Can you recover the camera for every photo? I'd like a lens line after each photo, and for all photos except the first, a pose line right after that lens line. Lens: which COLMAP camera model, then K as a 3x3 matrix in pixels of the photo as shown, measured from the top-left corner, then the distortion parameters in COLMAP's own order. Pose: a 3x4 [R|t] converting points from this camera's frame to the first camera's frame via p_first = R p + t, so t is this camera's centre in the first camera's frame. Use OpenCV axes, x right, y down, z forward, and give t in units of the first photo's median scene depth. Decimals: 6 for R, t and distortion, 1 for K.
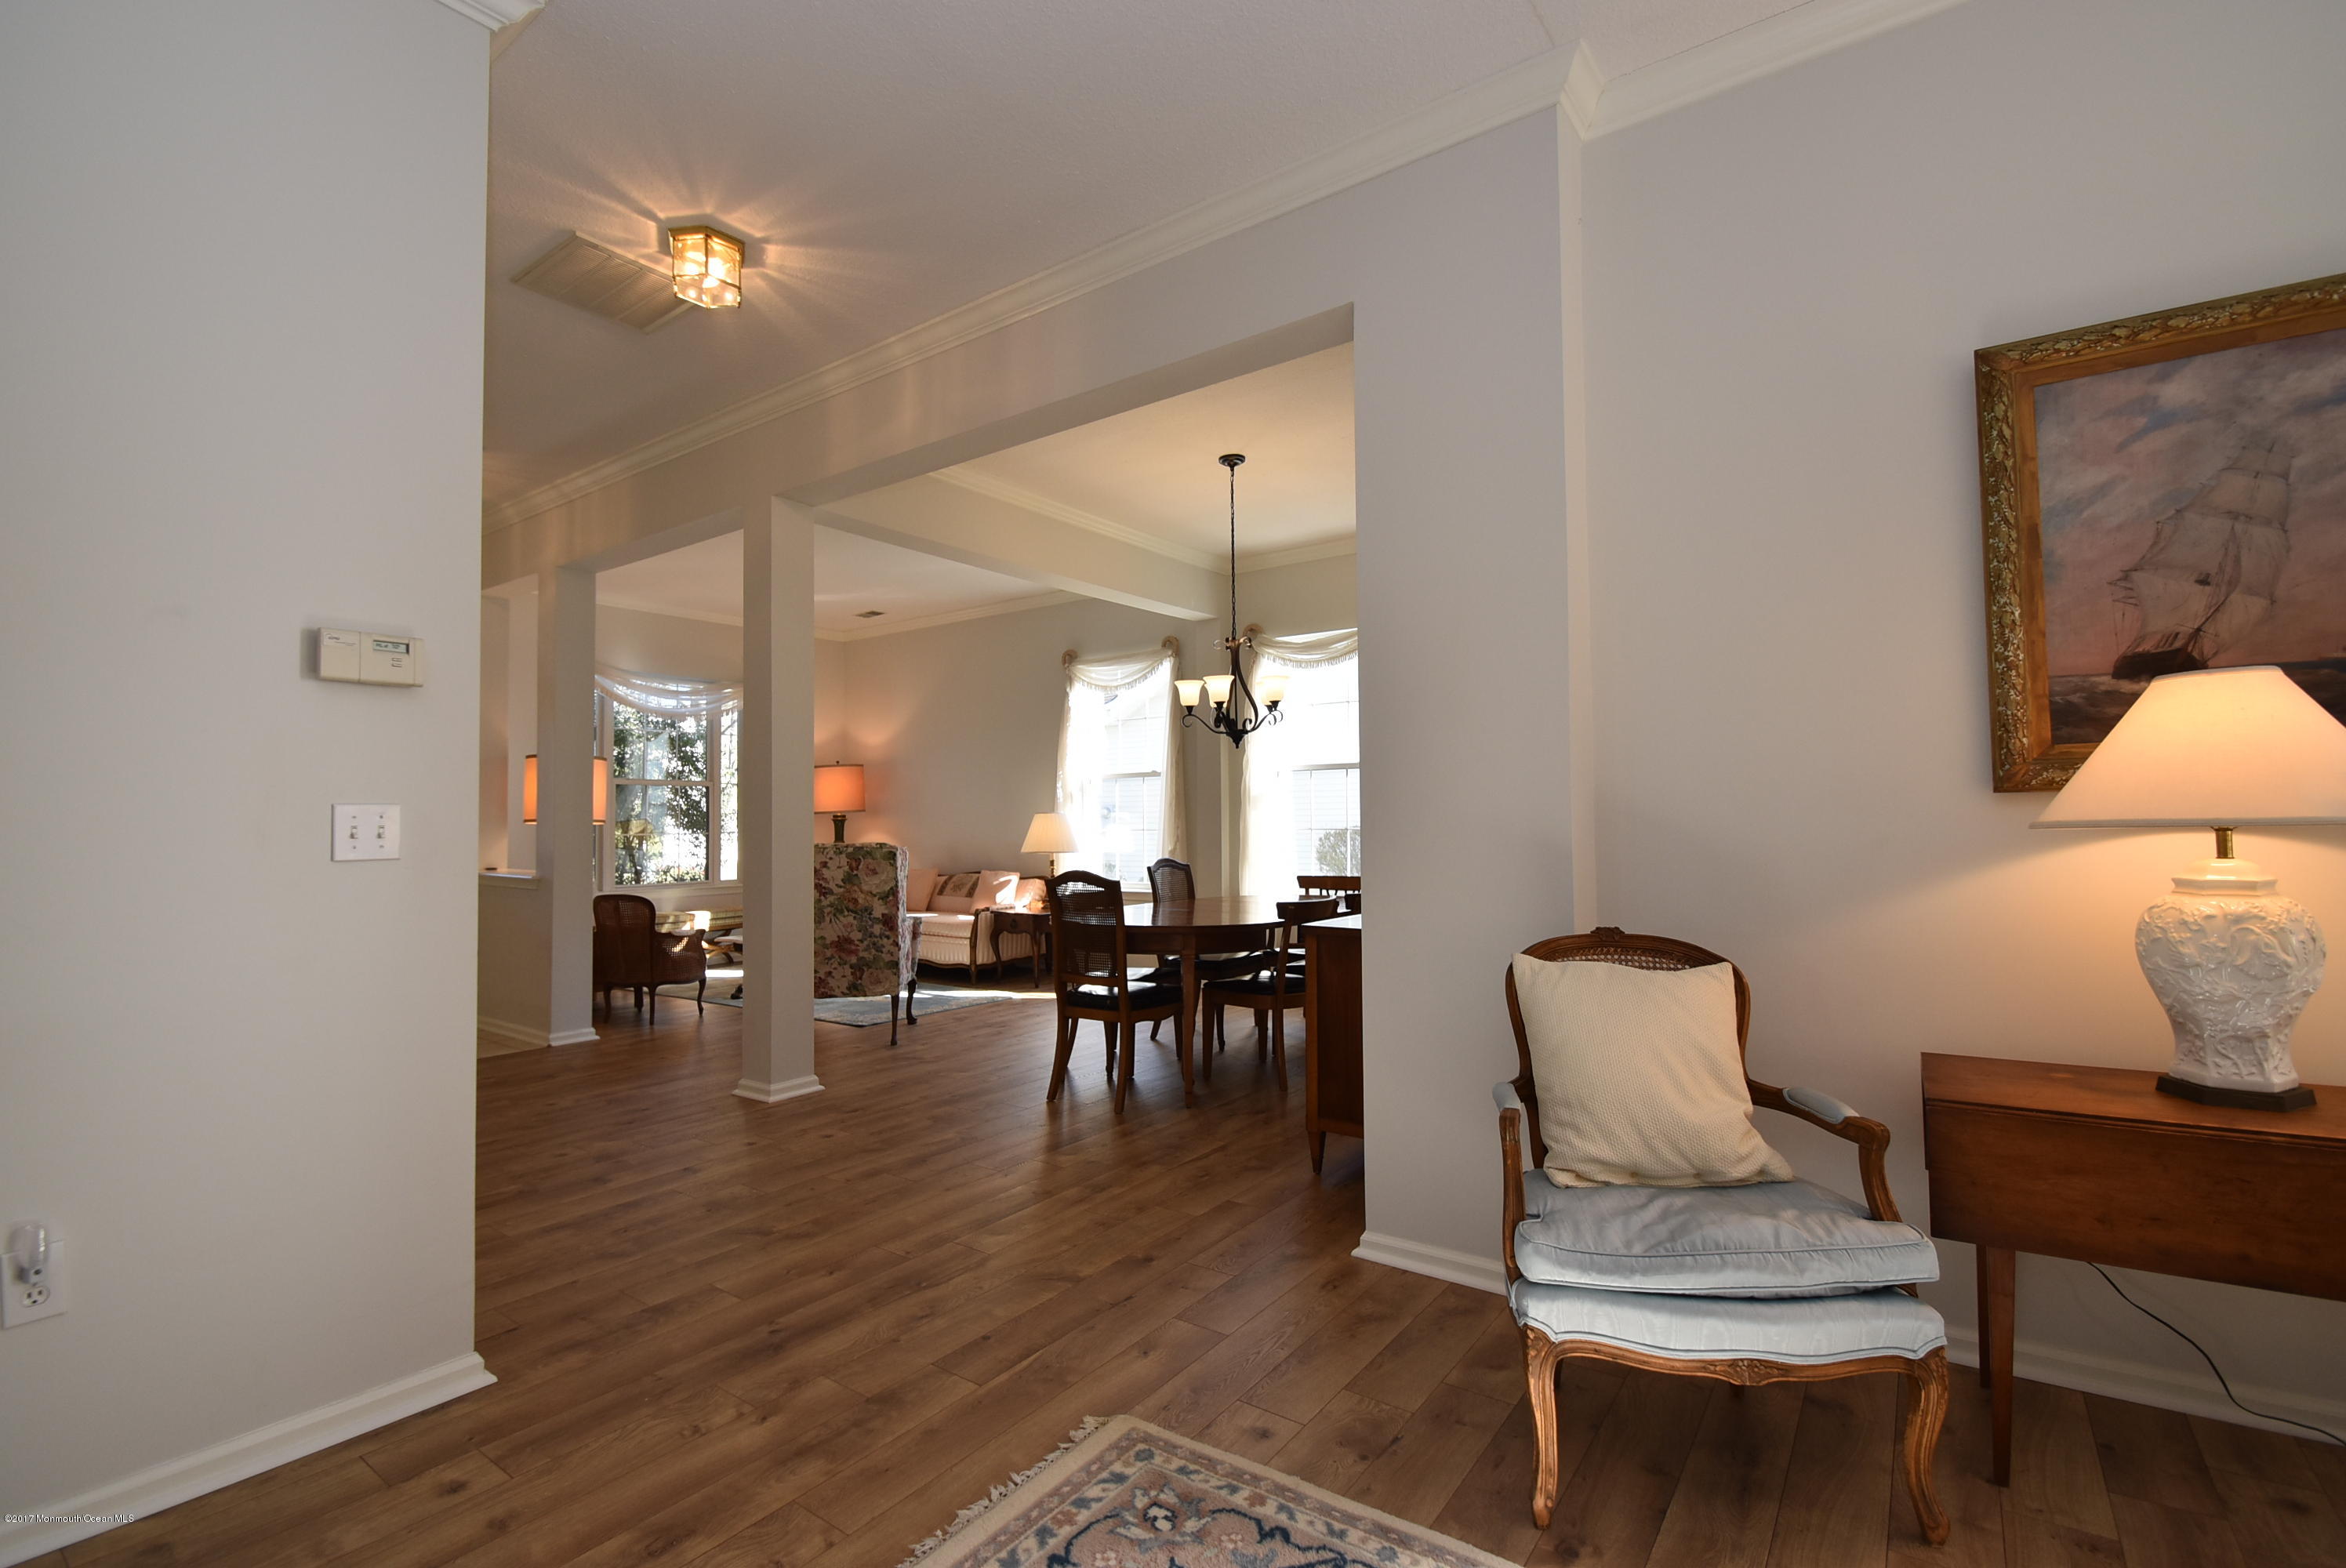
lens RADIAL K [[1046.5, 0, 1173.0], [0, 1046.5, 784.0], [0, 0, 1]] dist [0.015141, -0.016313]
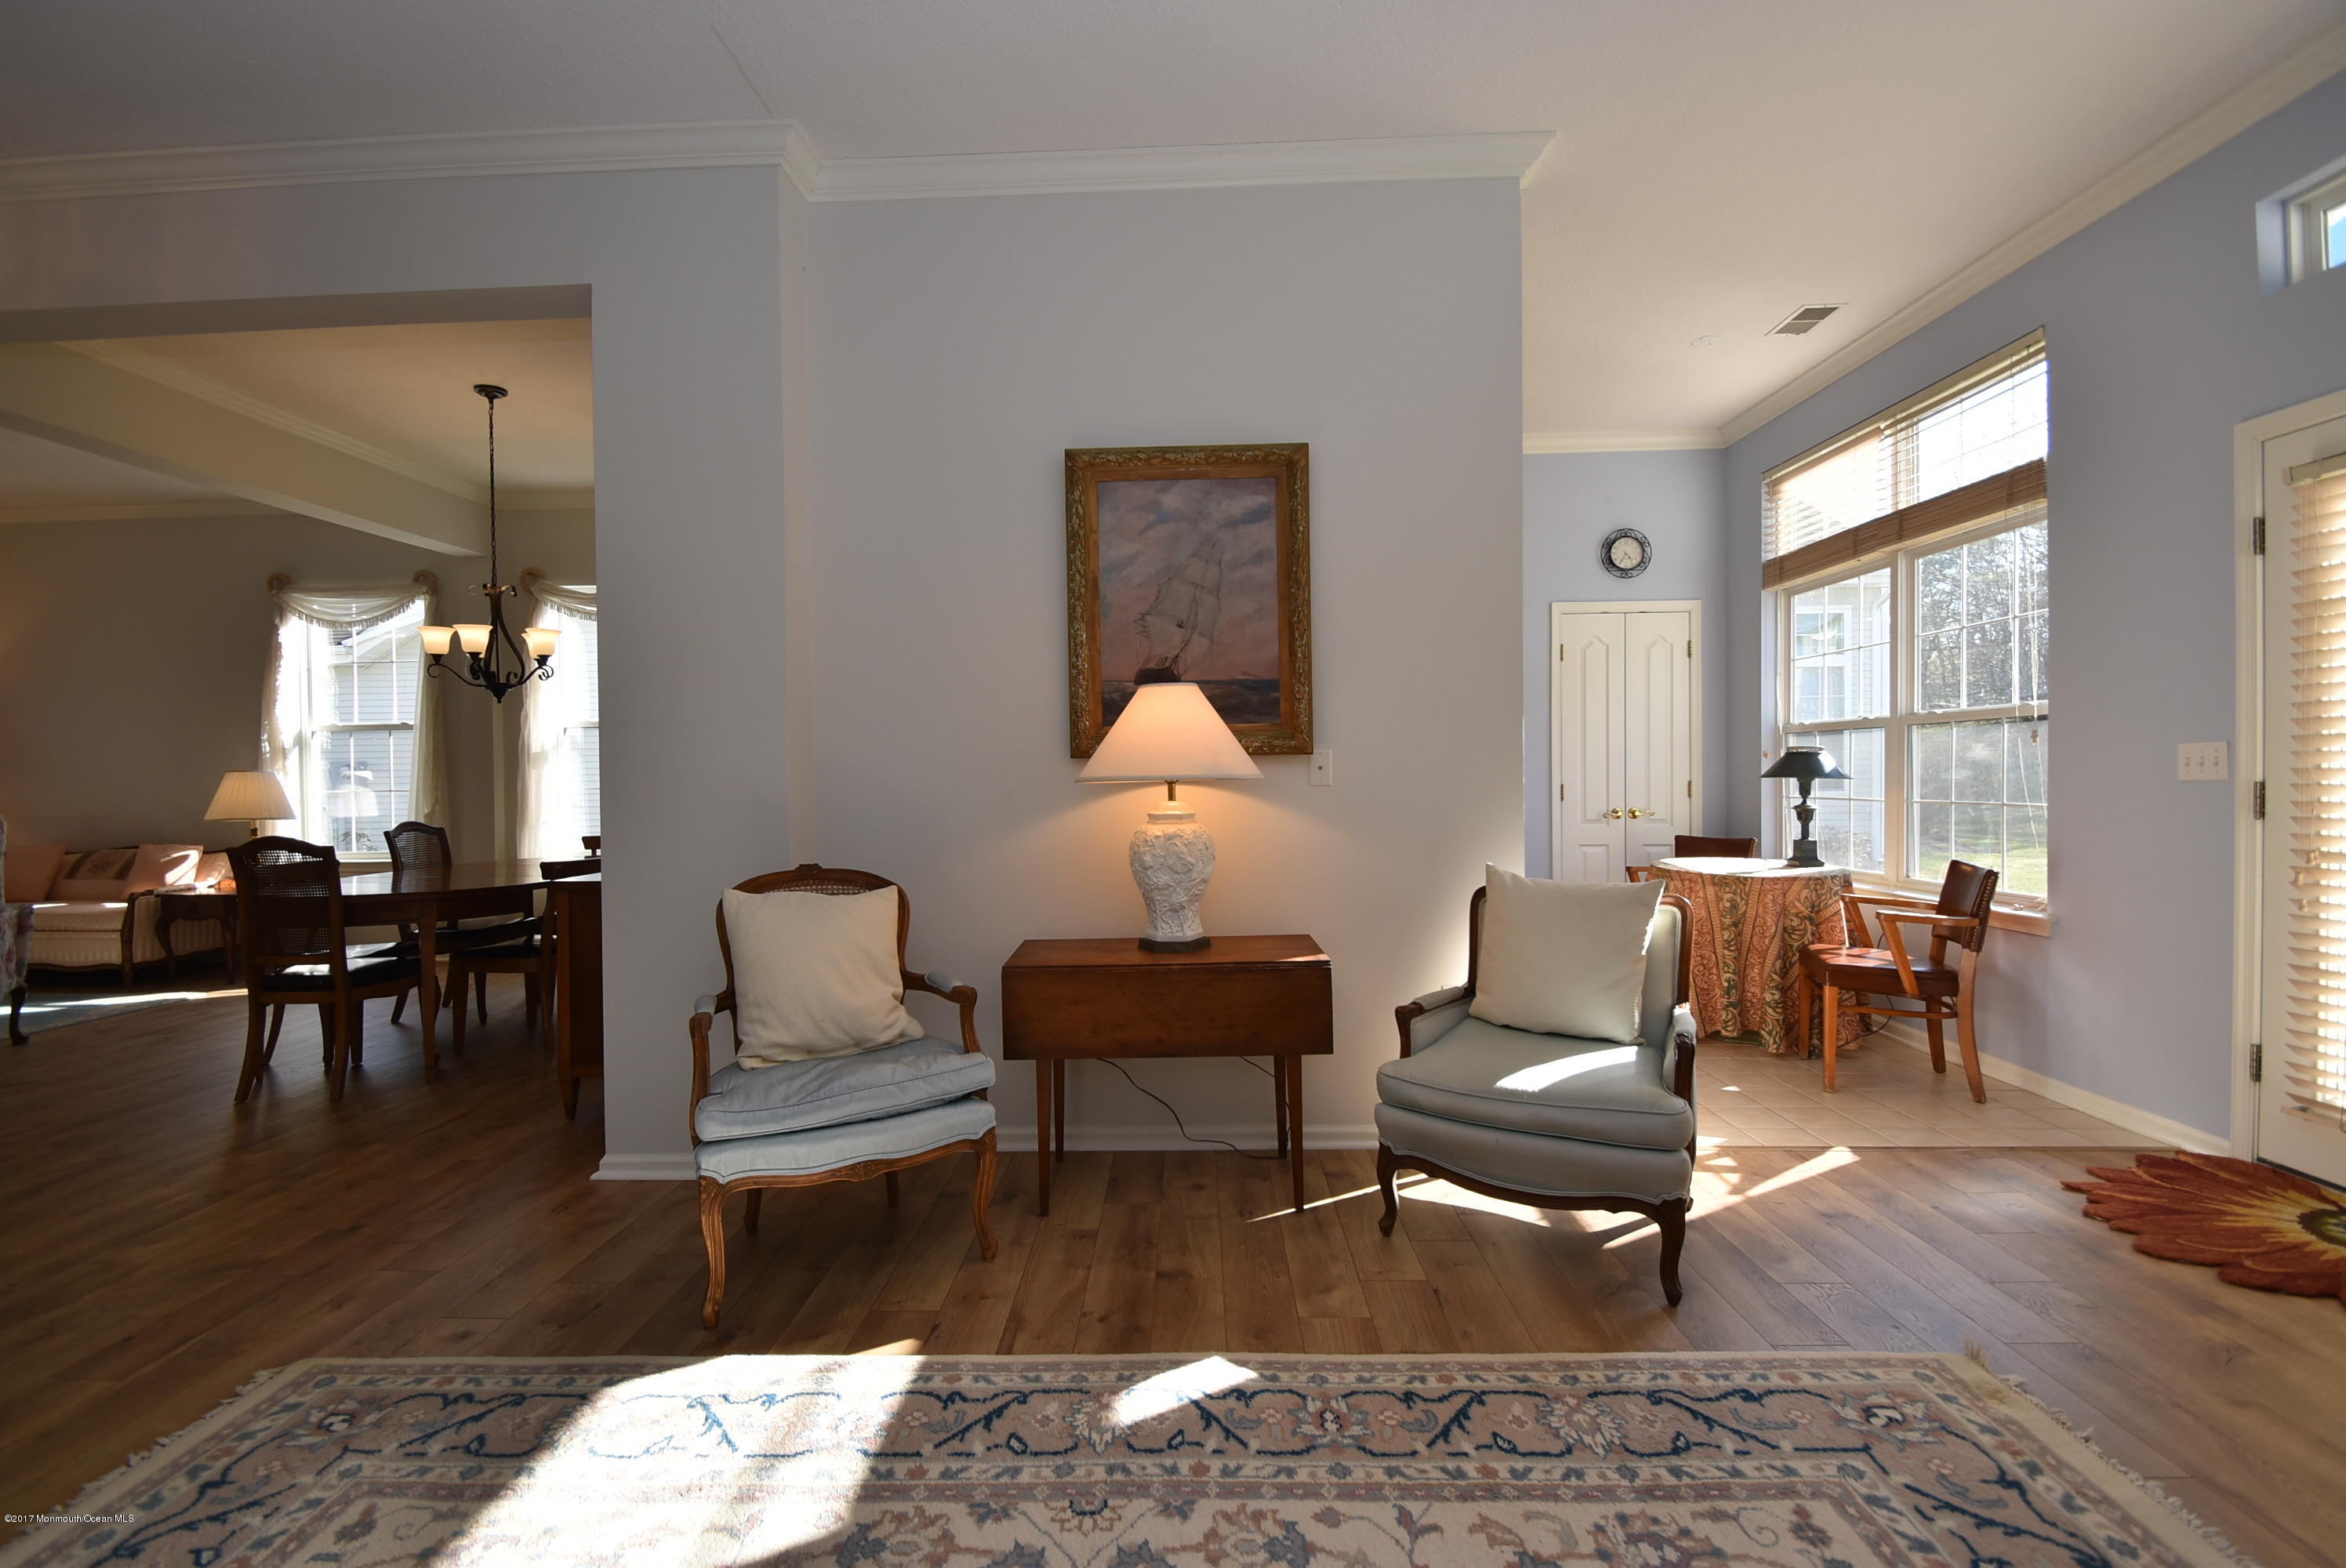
lens RADIAL K [[1046.5, 0, 1173.0], [0, 1046.5, 784.0], [0, 0, 1]] dist [0.015141, -0.016313]
pose [[0.830703, -0.004565, 0.556697, 0.089462], [-0.017058, 0.999288, 0.033649, -0.007458], [-0.556454, -0.037448, 0.830034, -0.289452]]
